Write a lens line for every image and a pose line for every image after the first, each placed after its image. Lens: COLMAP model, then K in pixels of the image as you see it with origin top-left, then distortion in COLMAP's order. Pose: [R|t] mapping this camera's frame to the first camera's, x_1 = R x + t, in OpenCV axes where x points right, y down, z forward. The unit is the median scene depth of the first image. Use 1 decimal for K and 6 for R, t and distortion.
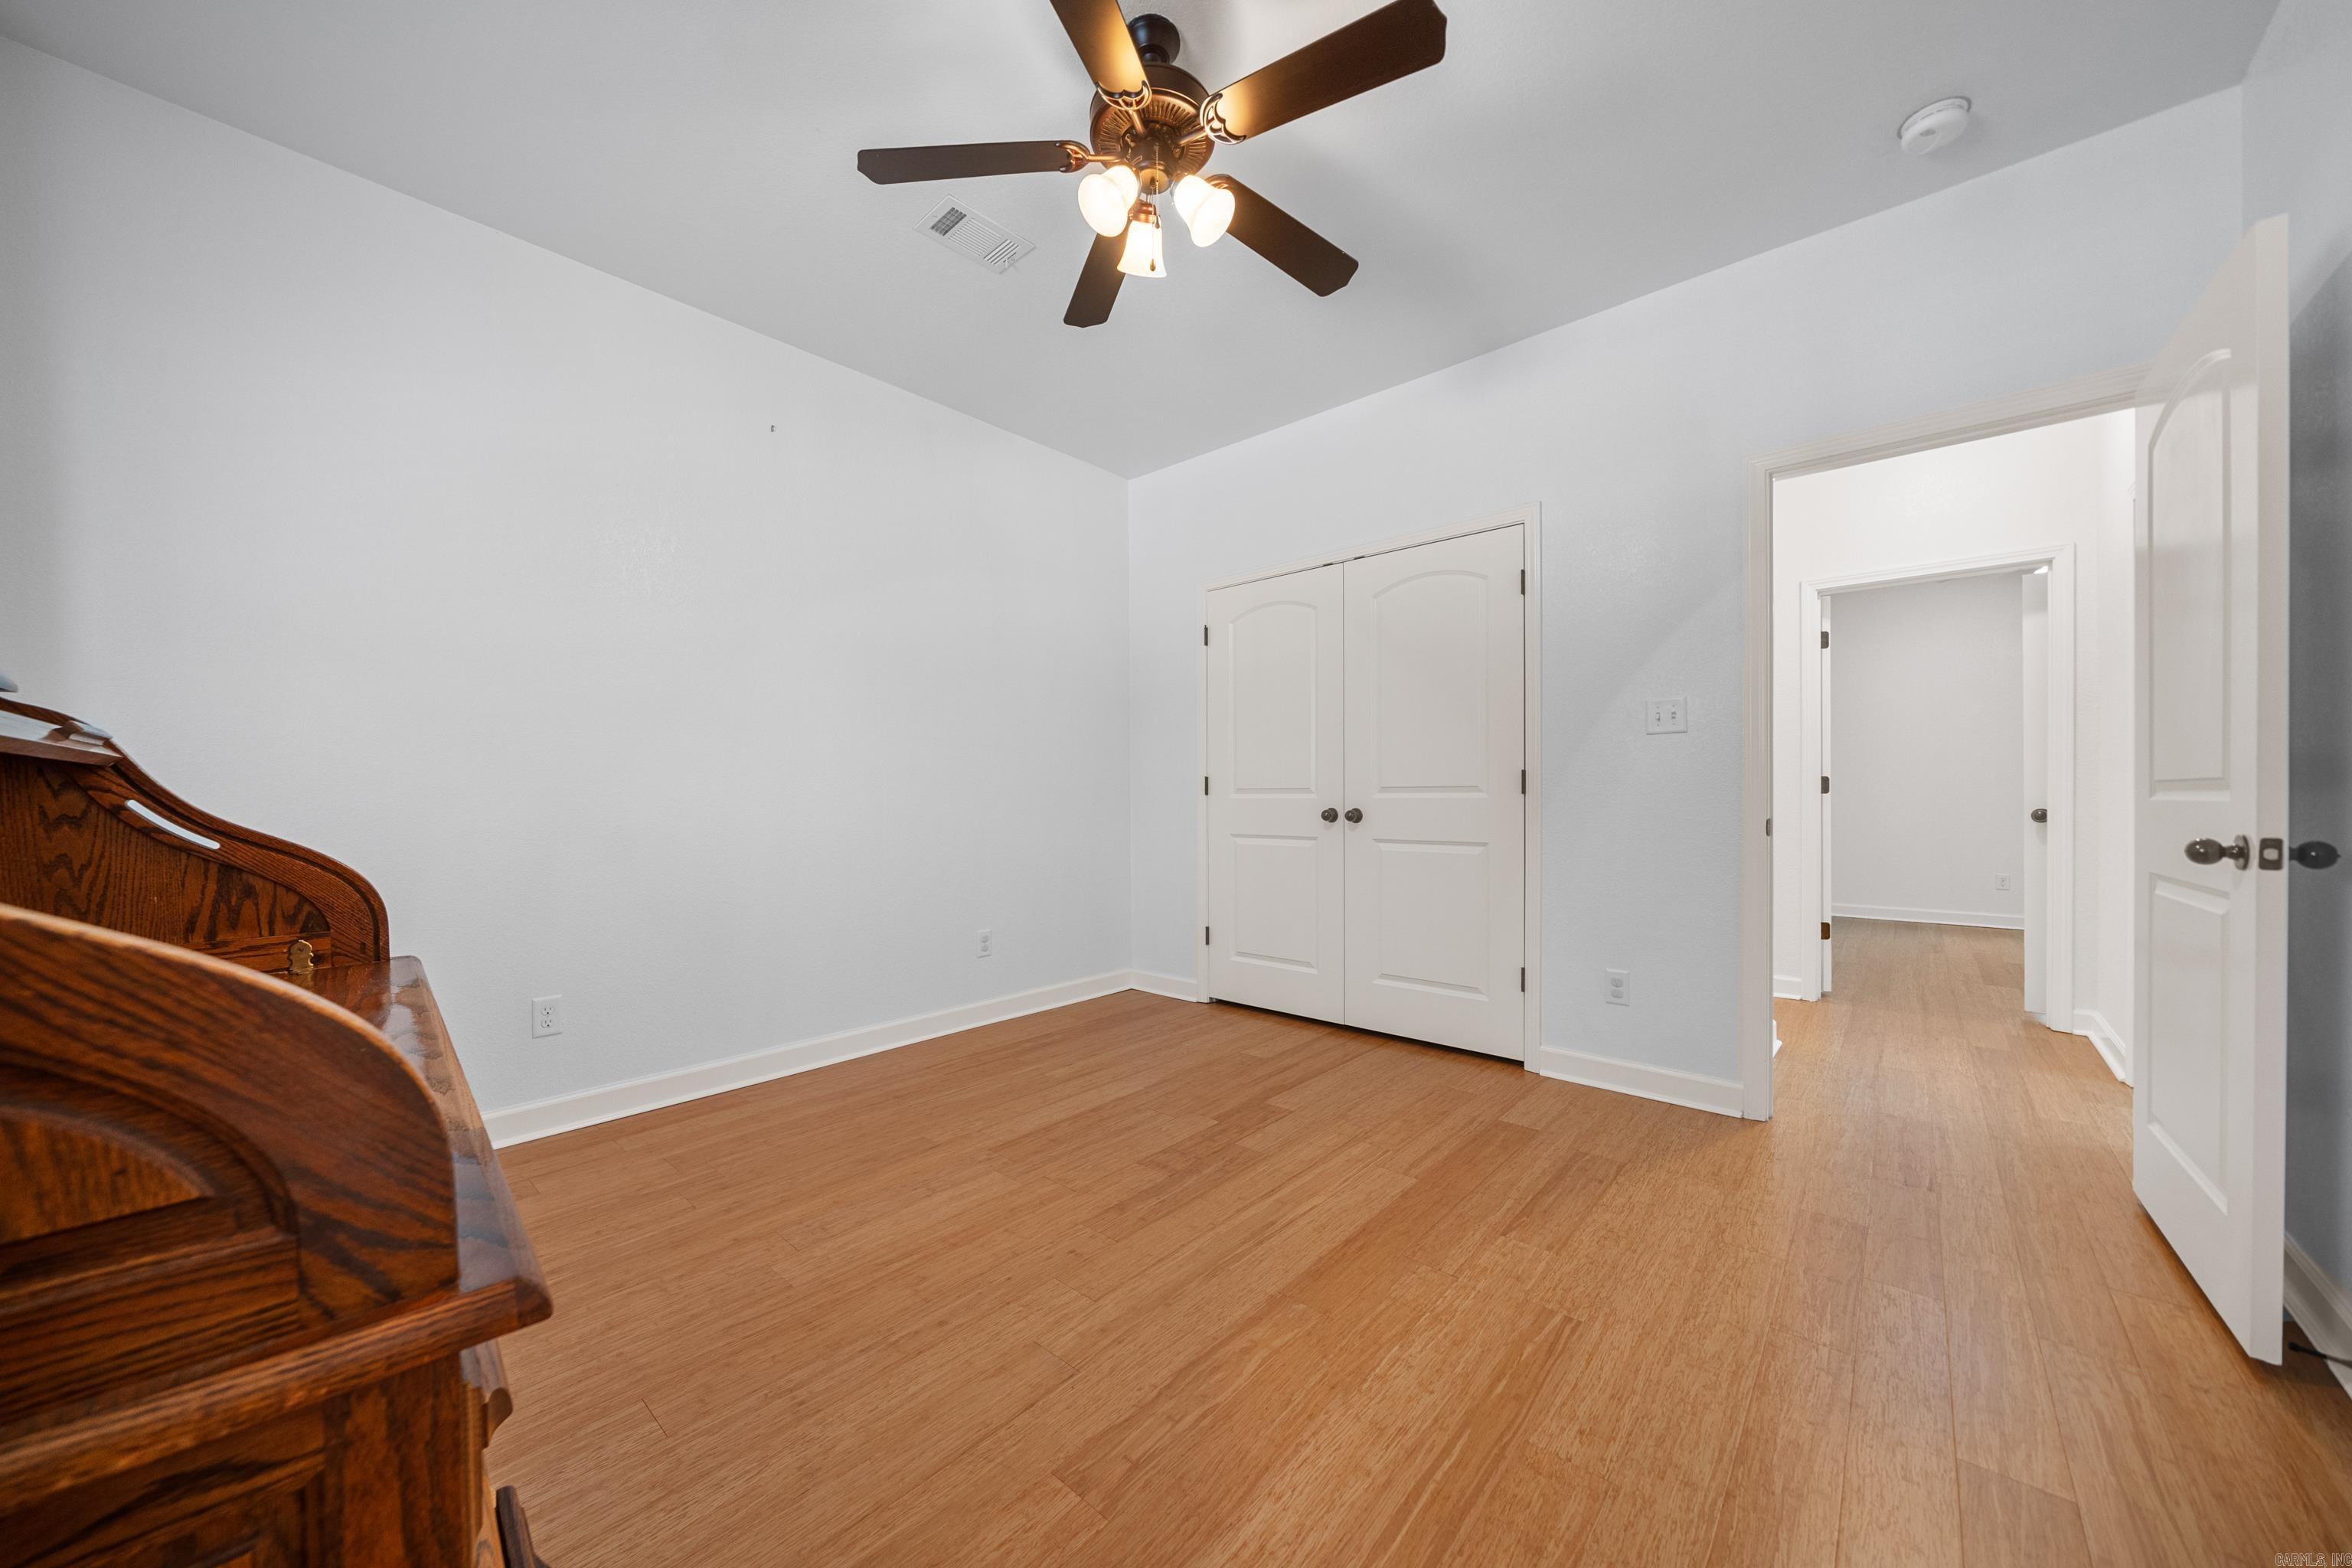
lens RADIAL K [[841.4, 0, 1181.0], [0, 841.4, 796.3], [0, 0, 1]] dist [0.001432, -0.000210]
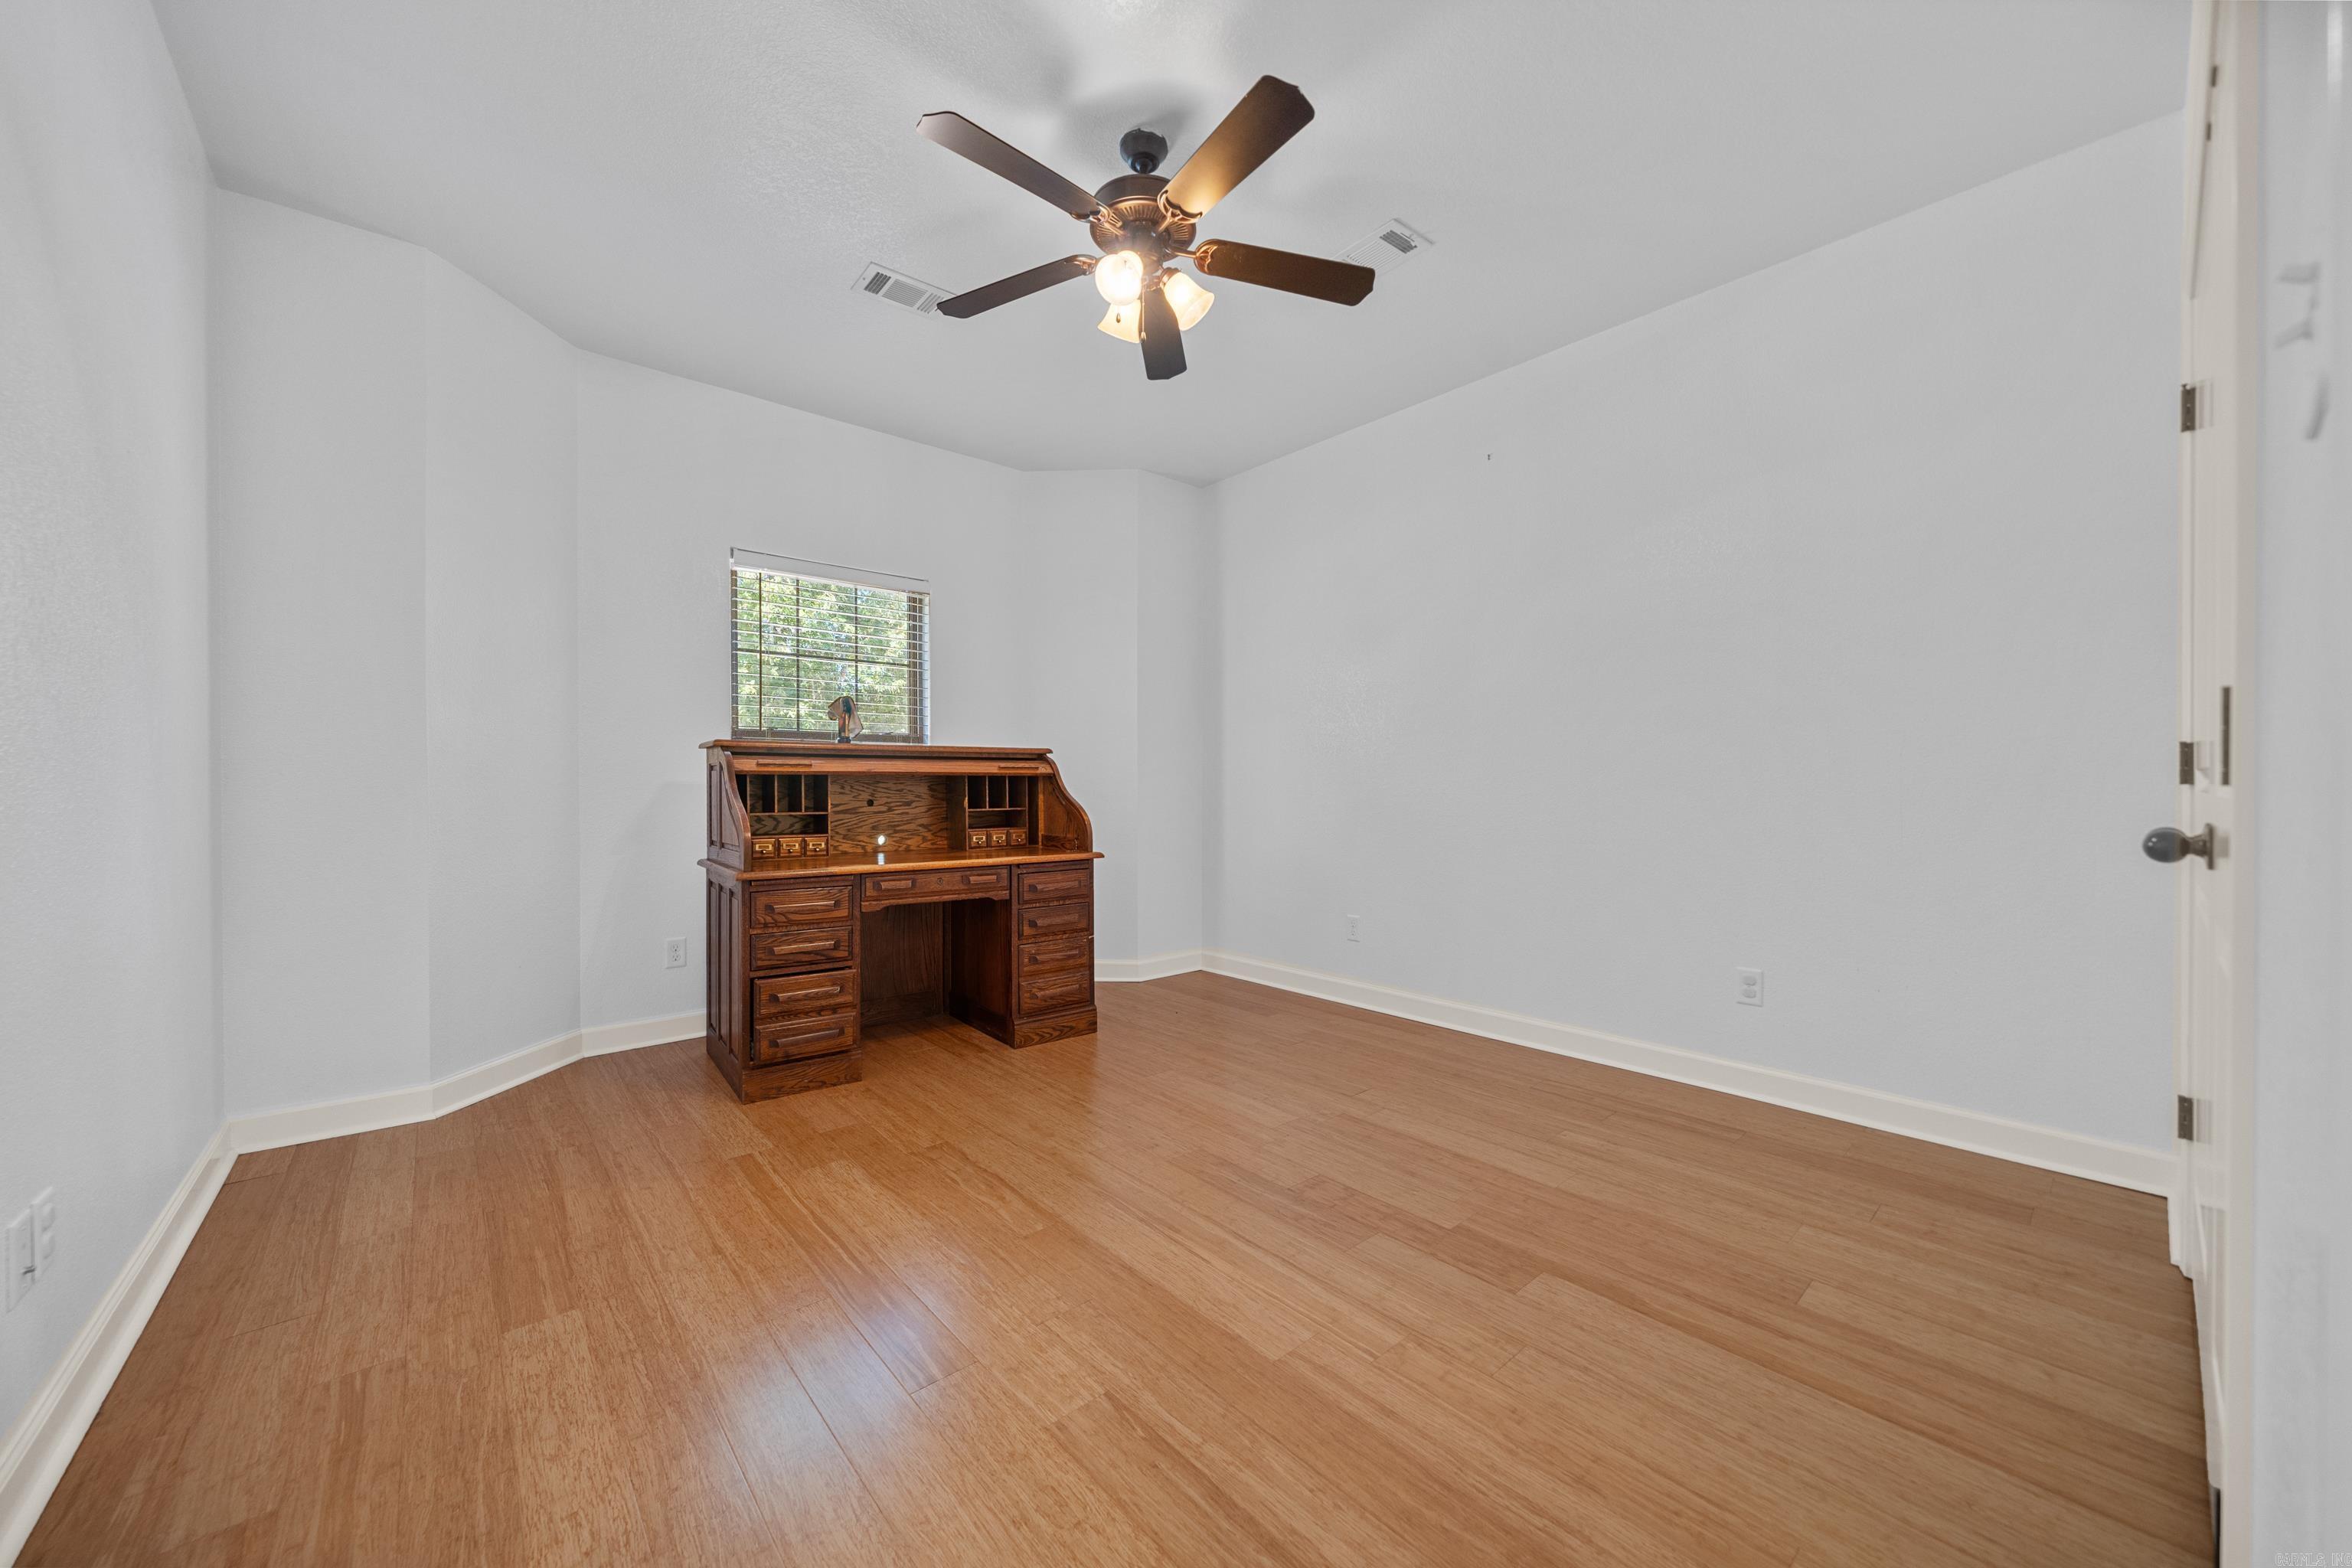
lens RADIAL K [[864.8, 0, 1182.0], [0, 864.8, 786.8], [0, 0, 1]] dist [0.007426, -0.000034]
pose [[-0.144147, 0.002404, -0.989553, 0.879663], [0.004163, 0.999990, 0.001823, -0.005402], [0.989547, -0.003856, -0.144156, 0.925296]]
